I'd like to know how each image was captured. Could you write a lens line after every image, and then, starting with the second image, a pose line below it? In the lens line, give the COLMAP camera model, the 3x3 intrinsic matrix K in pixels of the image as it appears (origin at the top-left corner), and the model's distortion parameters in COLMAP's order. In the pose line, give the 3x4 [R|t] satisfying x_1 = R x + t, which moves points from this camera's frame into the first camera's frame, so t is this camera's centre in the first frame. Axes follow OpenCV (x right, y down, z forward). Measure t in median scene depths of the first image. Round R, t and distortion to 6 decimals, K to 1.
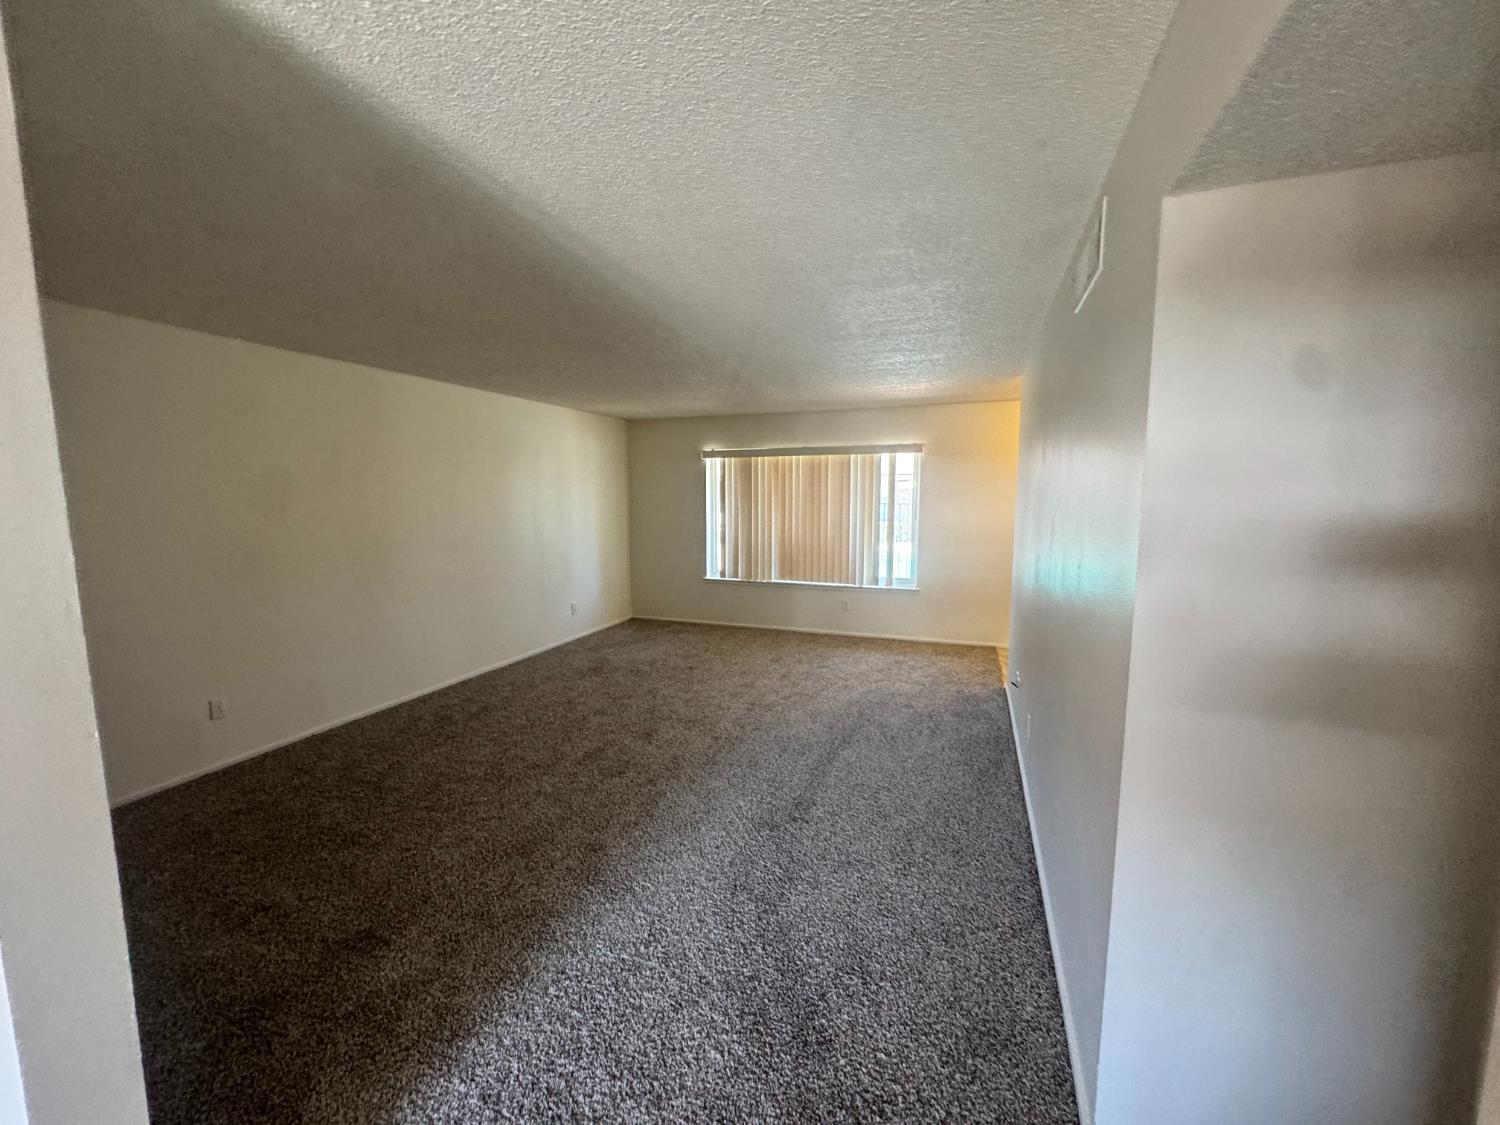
lens RADIAL K [[600.7, 0, 750.0], [0, 600.7, 562.5], [0, 0, 1]] dist [0.000521, 0.000804]
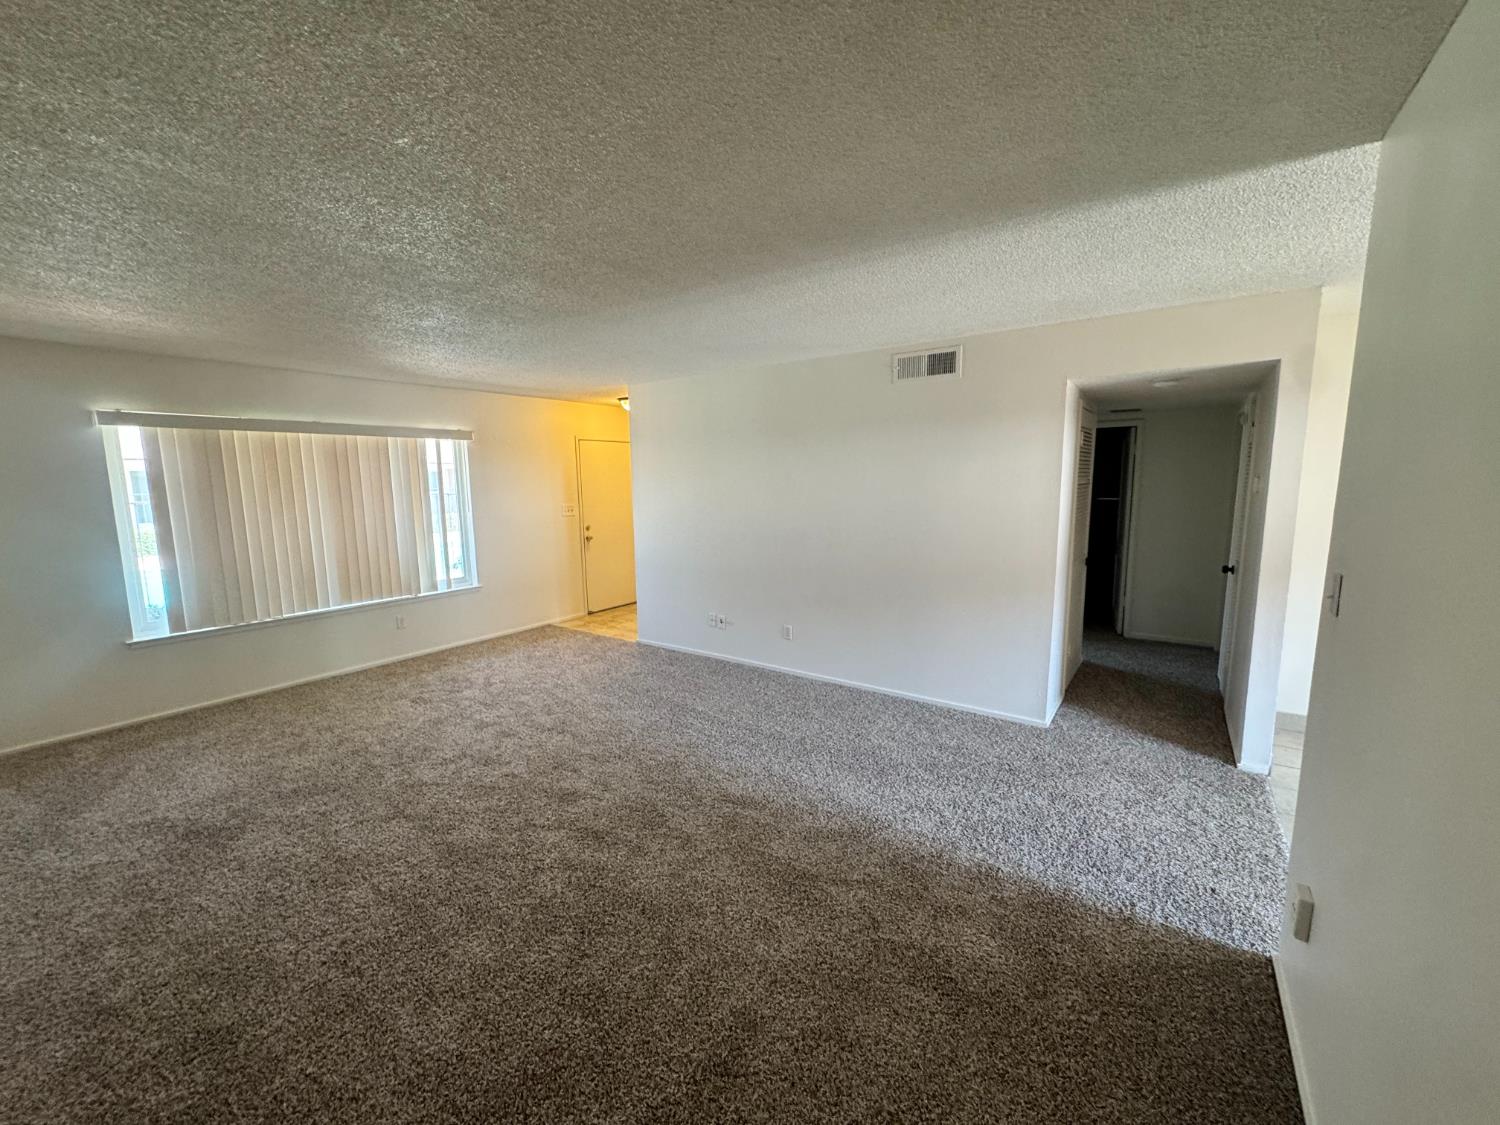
lens RADIAL K [[600.7, 0, 750.0], [0, 600.7, 562.5], [0, 0, 1]] dist [0.000521, 0.000804]
pose [[0.263833, -0.137675, 0.954693, -0.557533], [0.120837, 0.986682, 0.108894, -0.047294], [-0.956970, 0.086632, 0.276955, 0.363934]]
